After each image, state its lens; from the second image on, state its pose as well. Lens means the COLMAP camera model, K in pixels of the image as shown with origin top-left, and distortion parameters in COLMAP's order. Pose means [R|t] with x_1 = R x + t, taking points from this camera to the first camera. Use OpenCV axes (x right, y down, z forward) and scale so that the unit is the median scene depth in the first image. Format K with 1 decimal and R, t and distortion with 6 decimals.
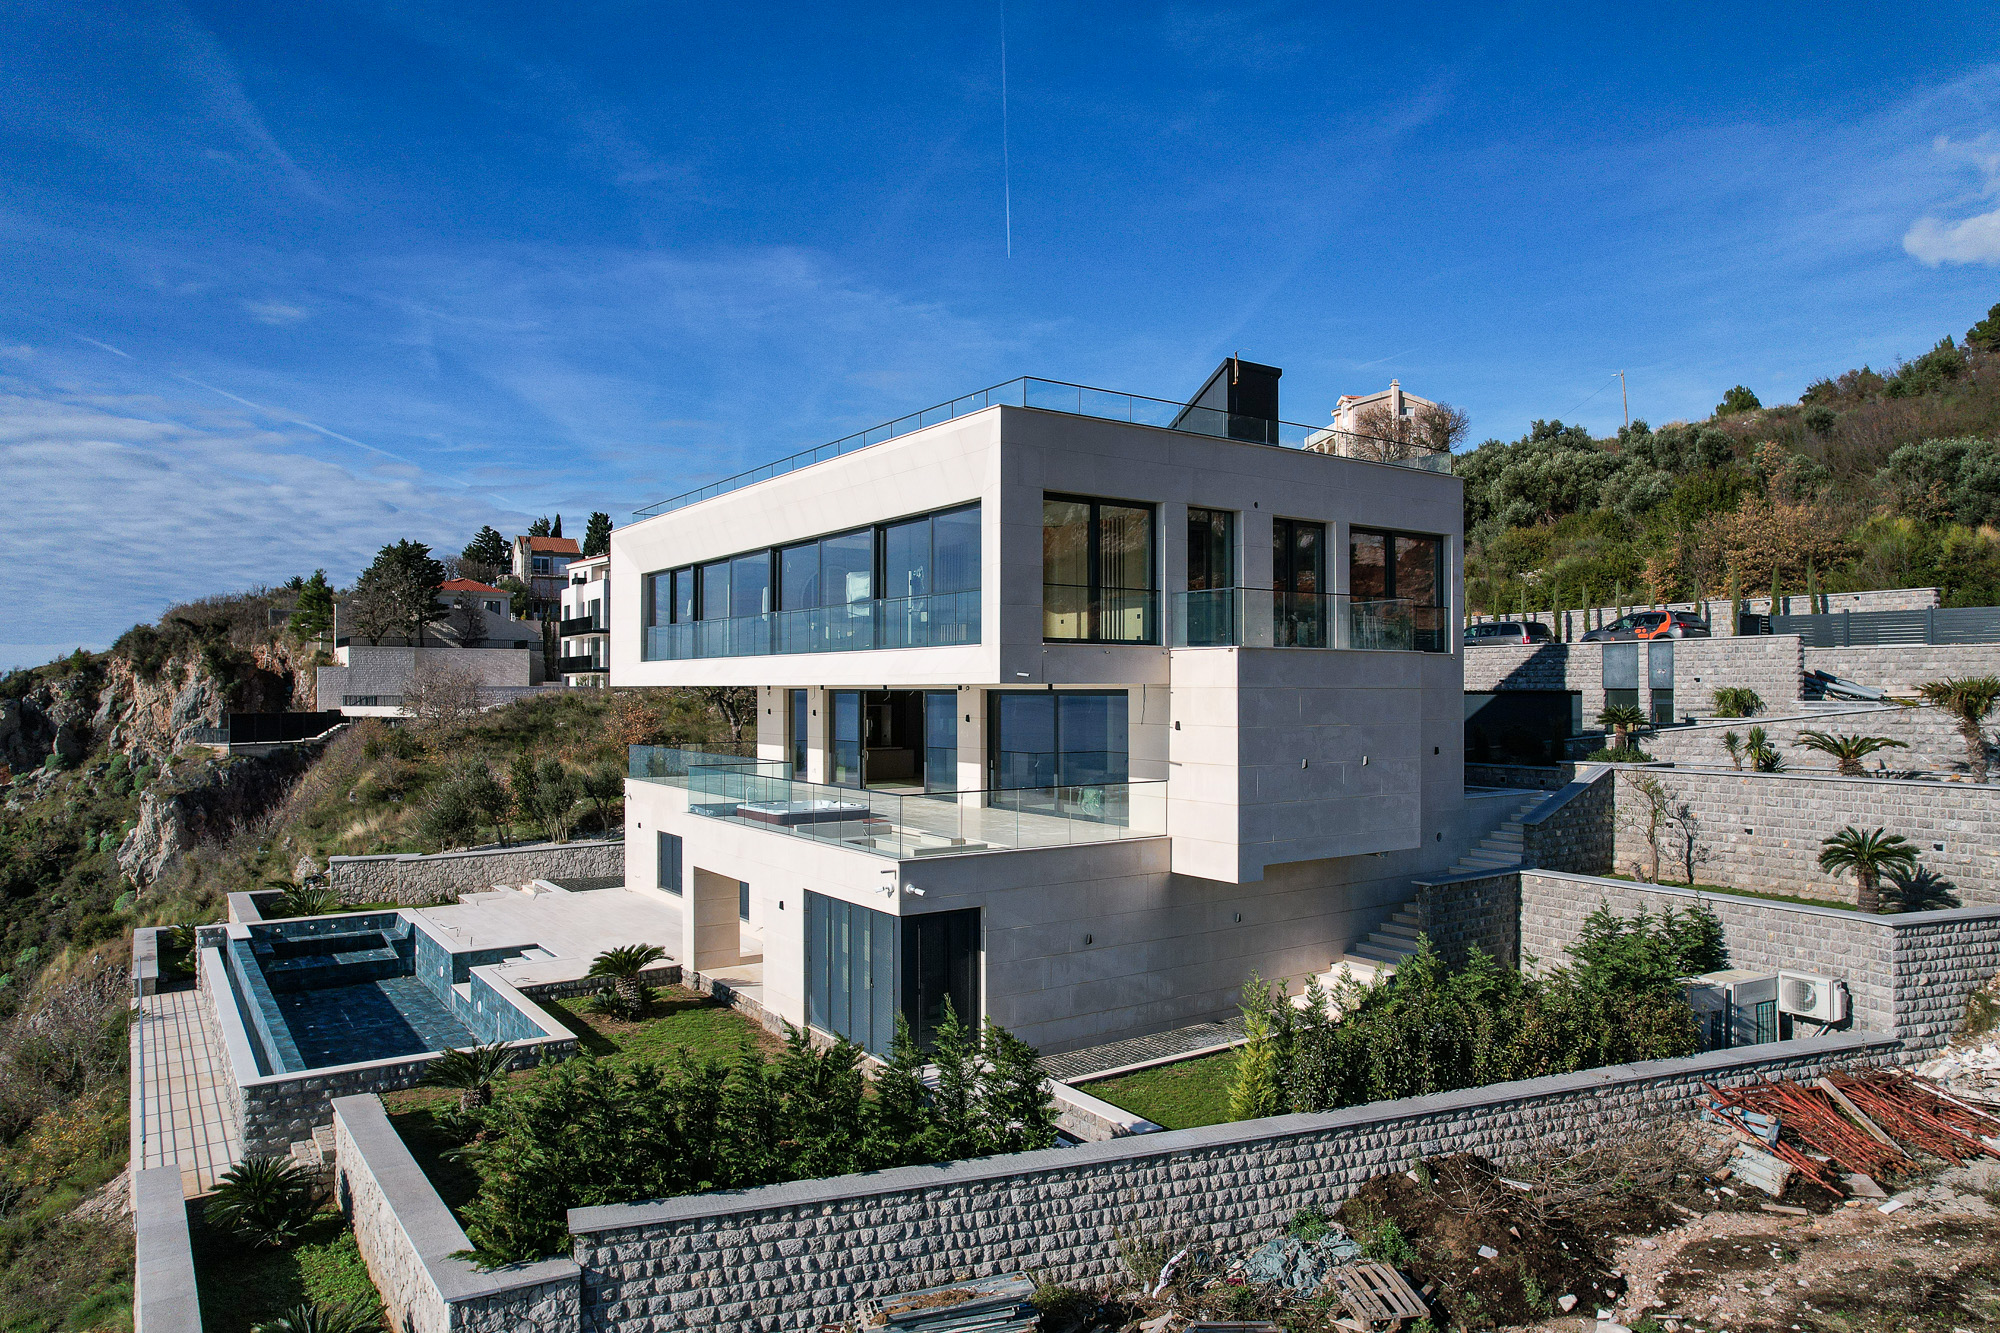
lens RADIAL K [[1281.8, 0, 1005.0], [0, 1281.8, 684.7], [0, 0, 1]] dist [-0.088442, 0.081852]
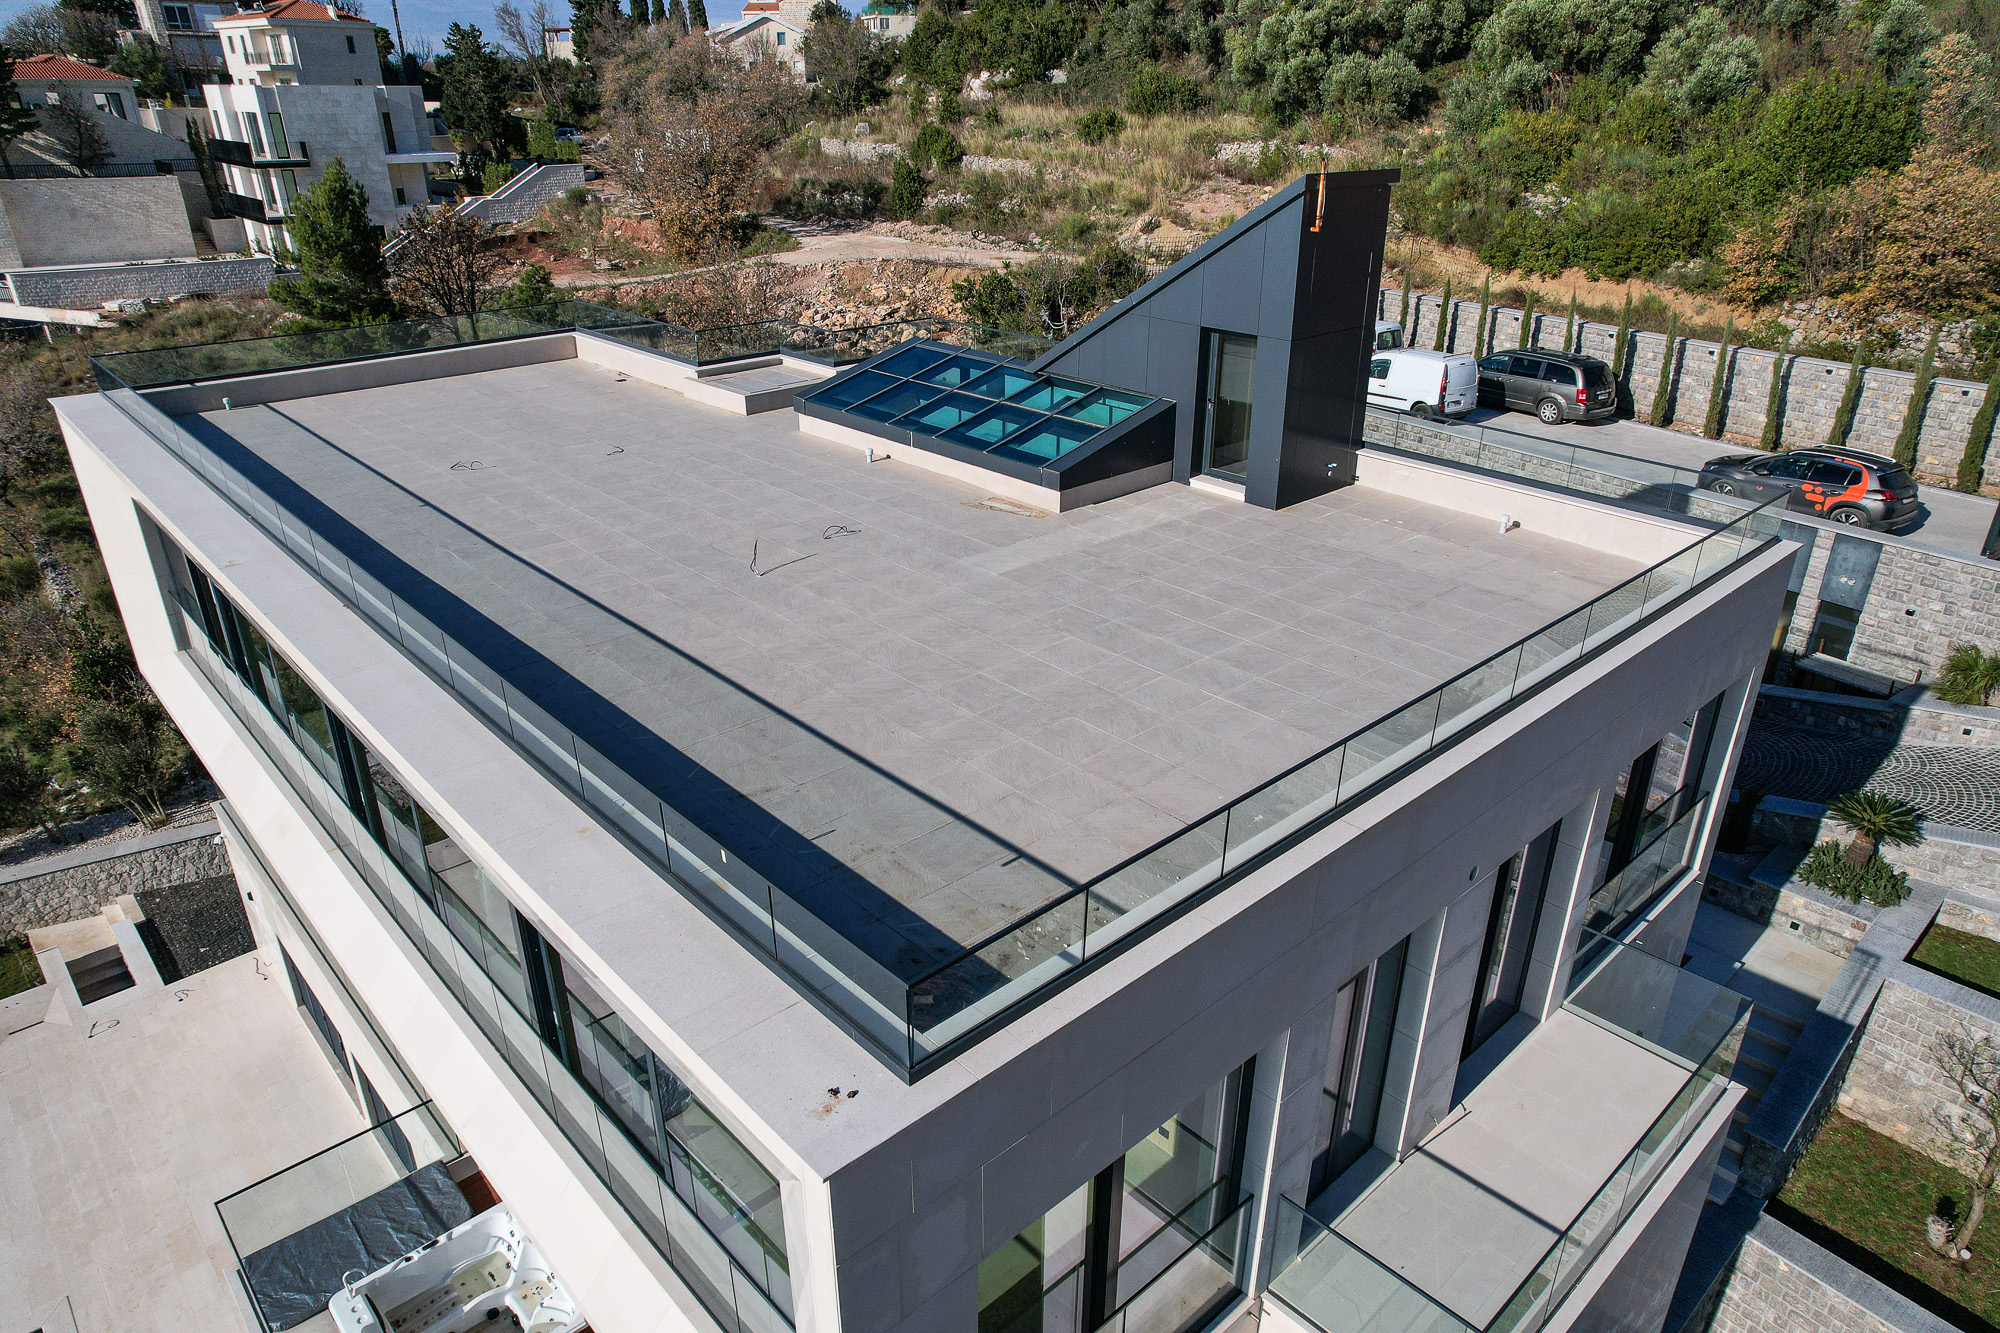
lens RADIAL K [[1281.8, 0, 1005.0], [0, 1281.8, 684.7], [0, 0, 1]] dist [-0.088442, 0.081852]
pose [[0.990711, -0.056147, 0.123851, 0.004618], [-0.002714, 0.902432, 0.430823, -0.320758], [-0.135957, -0.427157, 0.893897, 0.604055]]
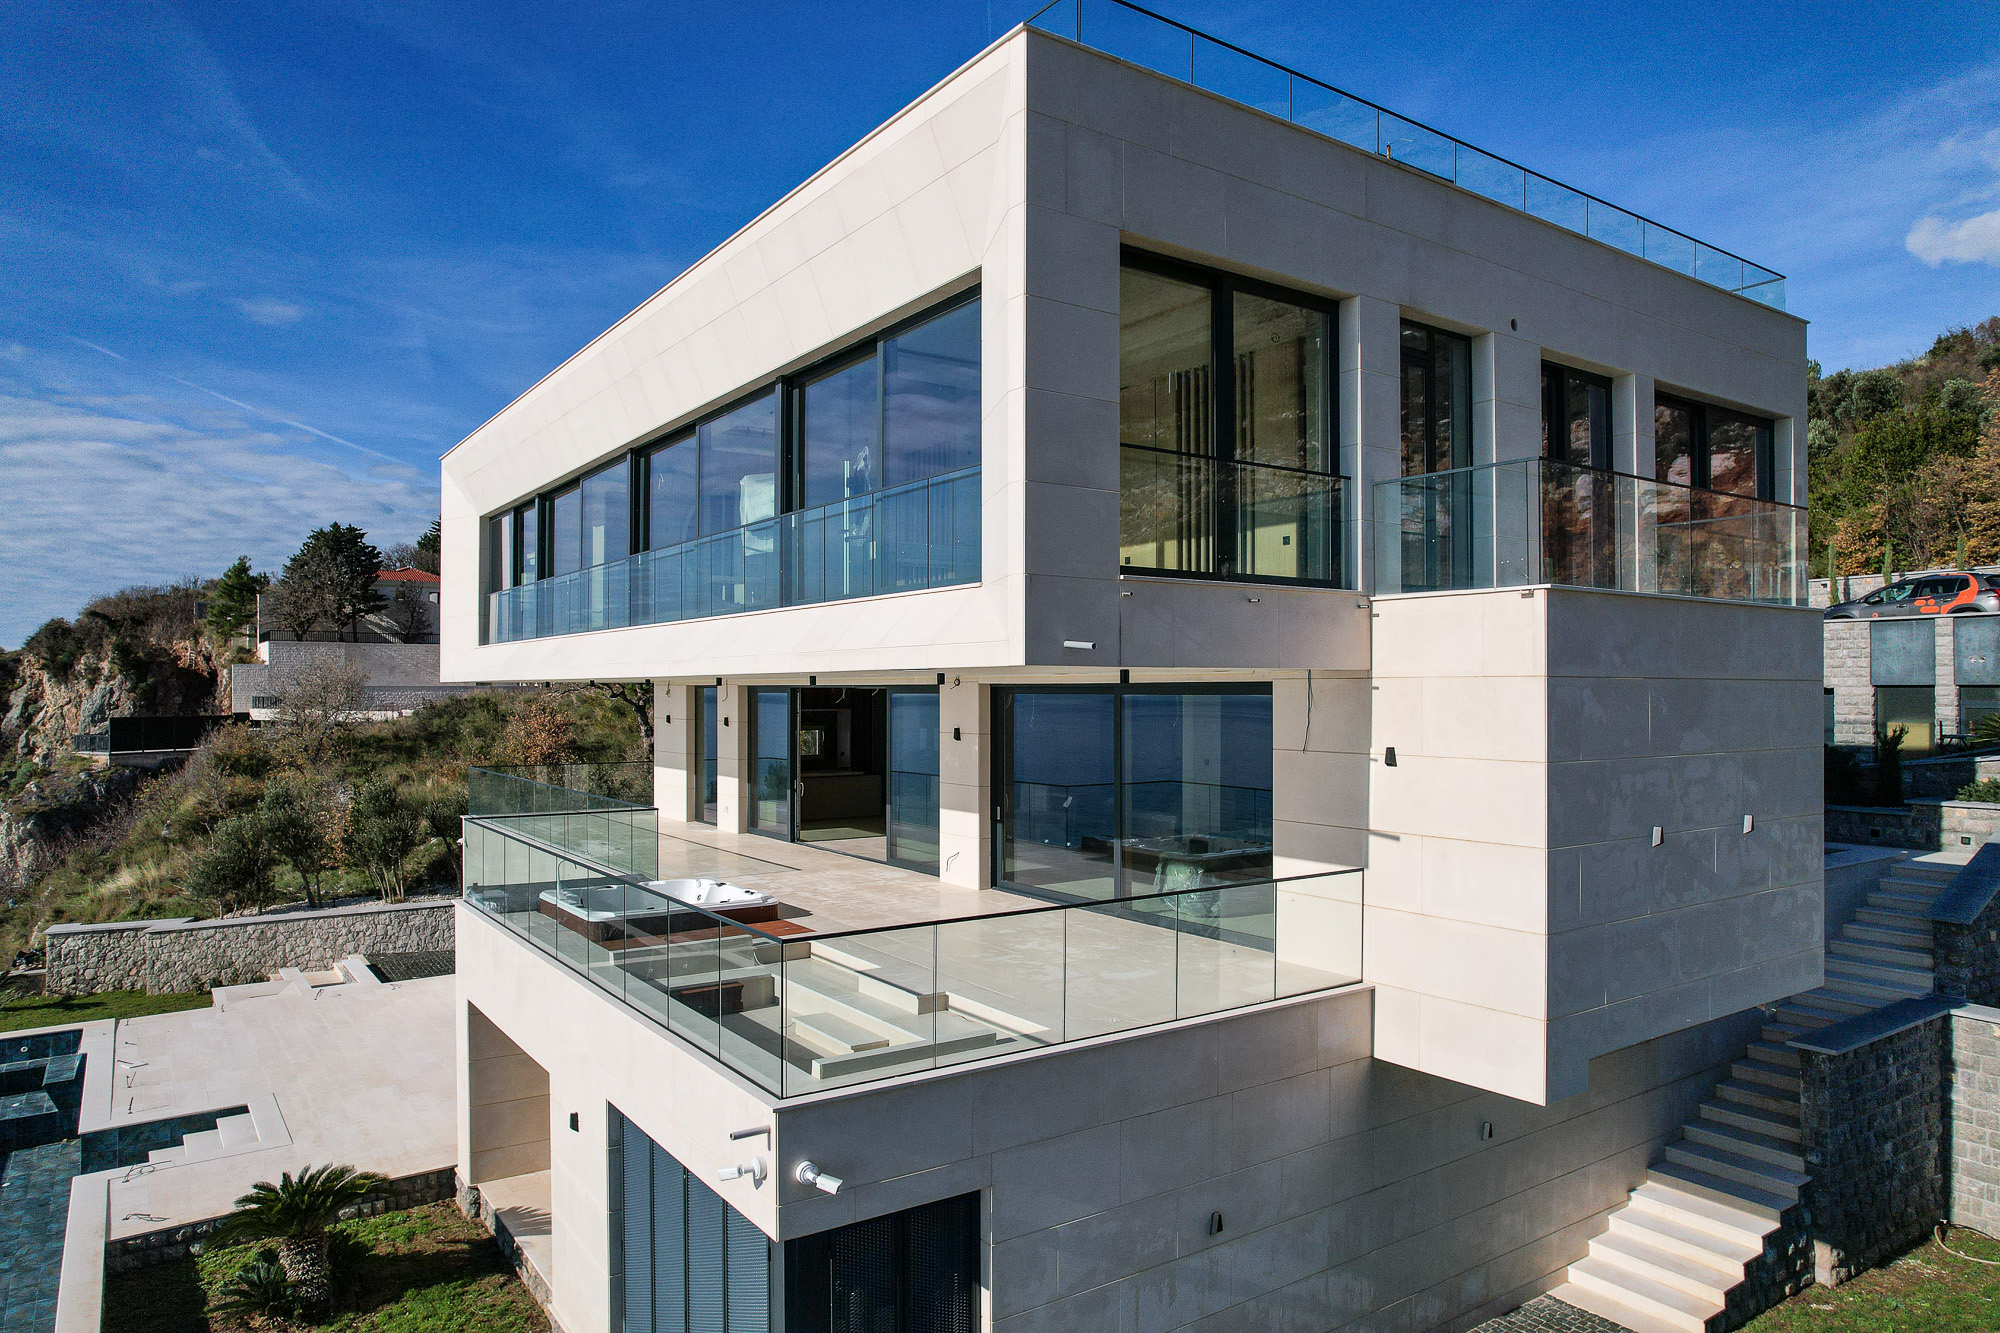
lens RADIAL K [[1281.8, 0, 1005.0], [0, 1281.8, 684.7], [0, 0, 1]] dist [-0.088442, 0.081852]
pose [[0.999999, -0.000393, 0.001672, -0.008531], [0.000395, 1.000000, -0.000910, 0.004505], [-0.001672, 0.000911, 0.999998, 0.429902]]
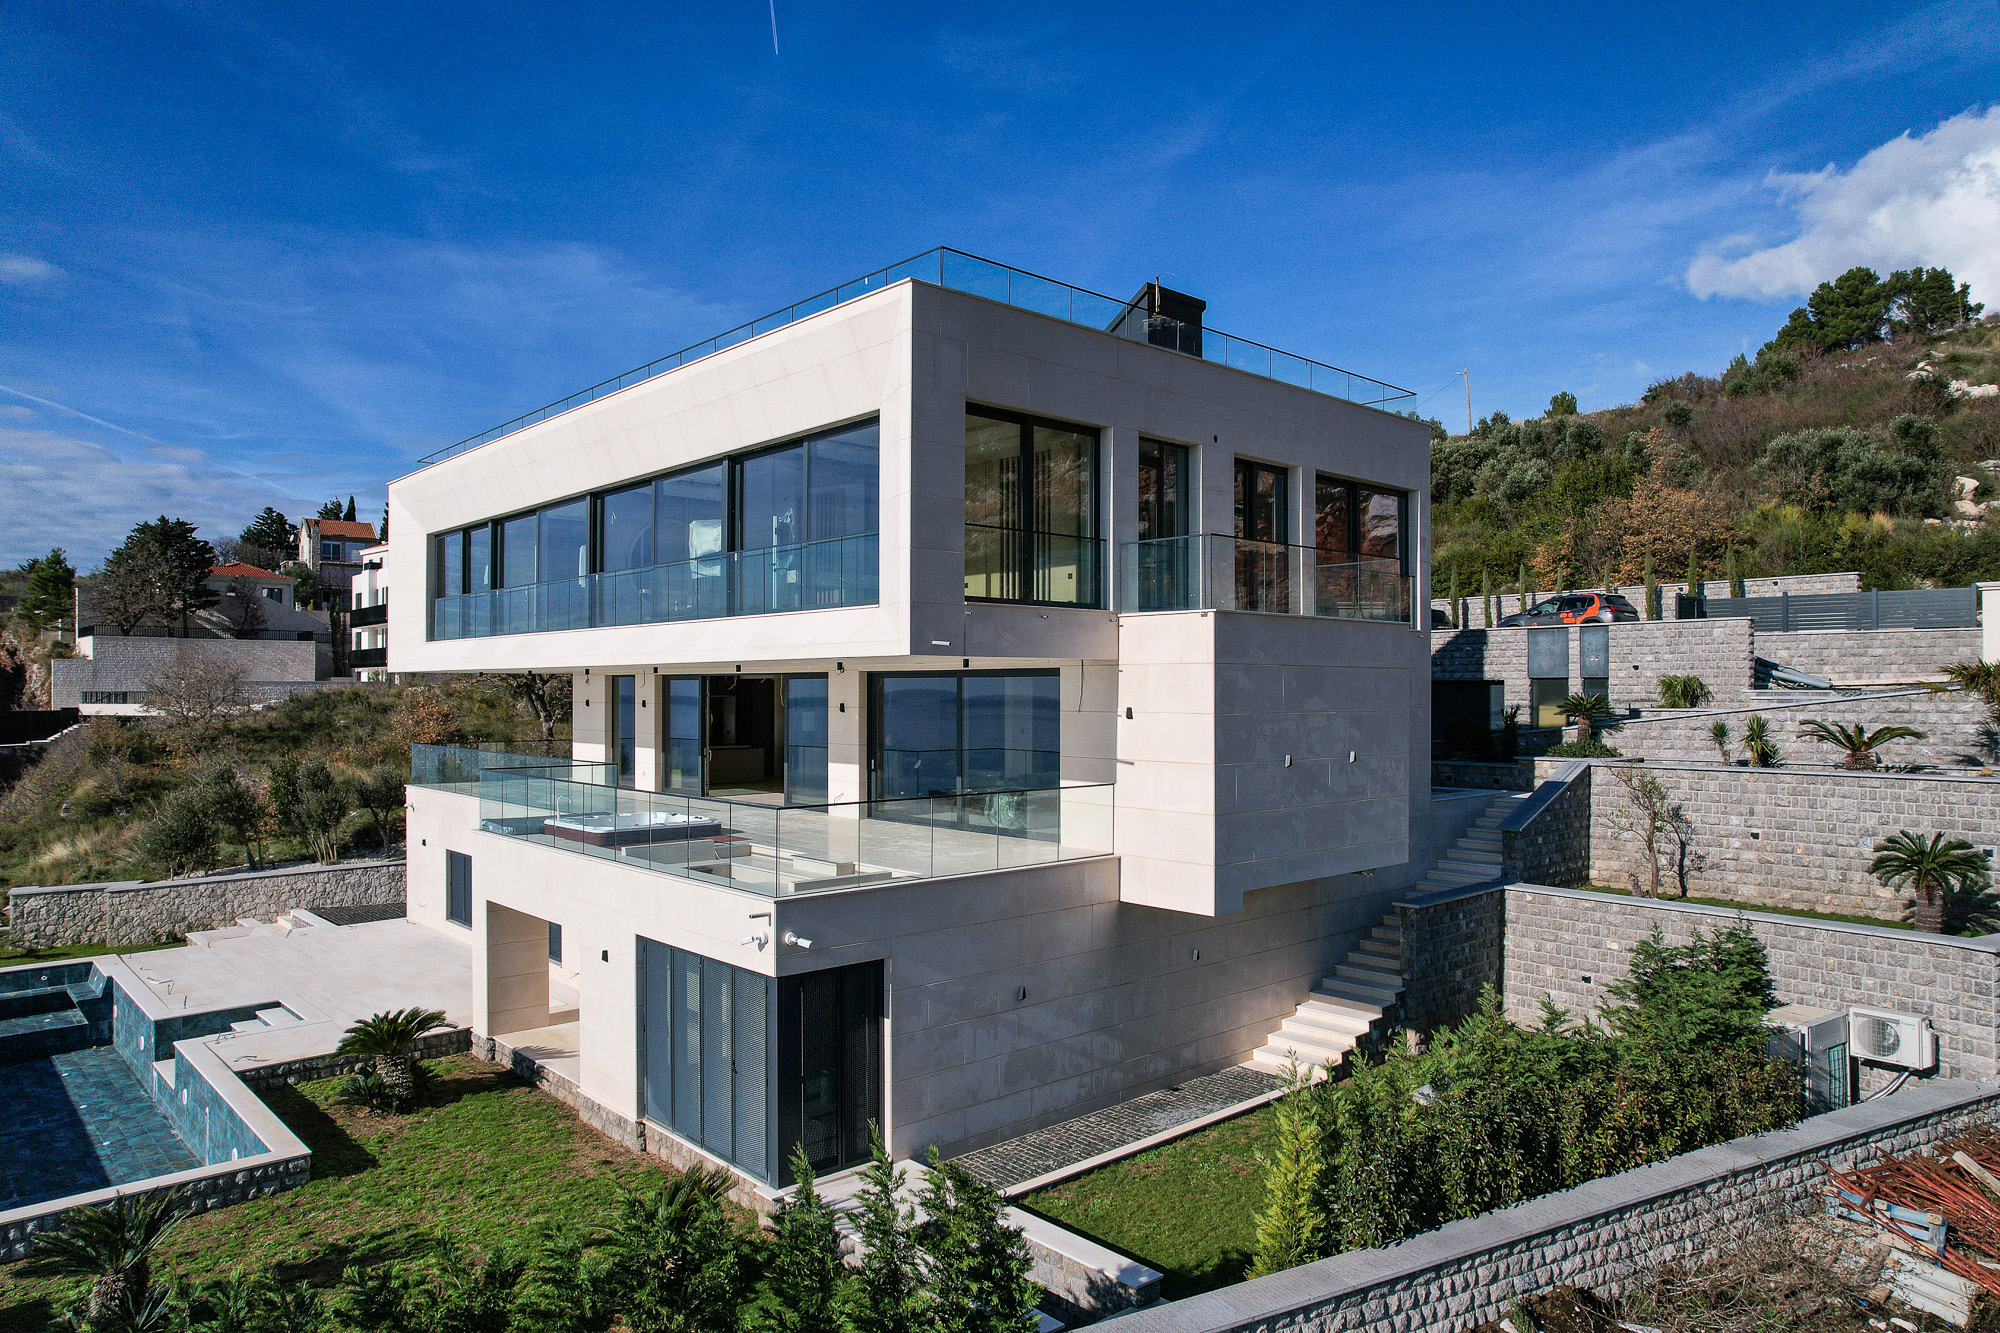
lens RADIAL K [[1281.8, 0, 1005.0], [0, 1281.8, 684.7], [0, 0, 1]] dist [-0.088442, 0.081852]
pose [[0.990839, 0.001158, 0.135045, -0.036967], [-0.001087, 0.999999, -0.000601, 0.012572], [-0.135046, 0.000449, 0.990839, 0.196442]]
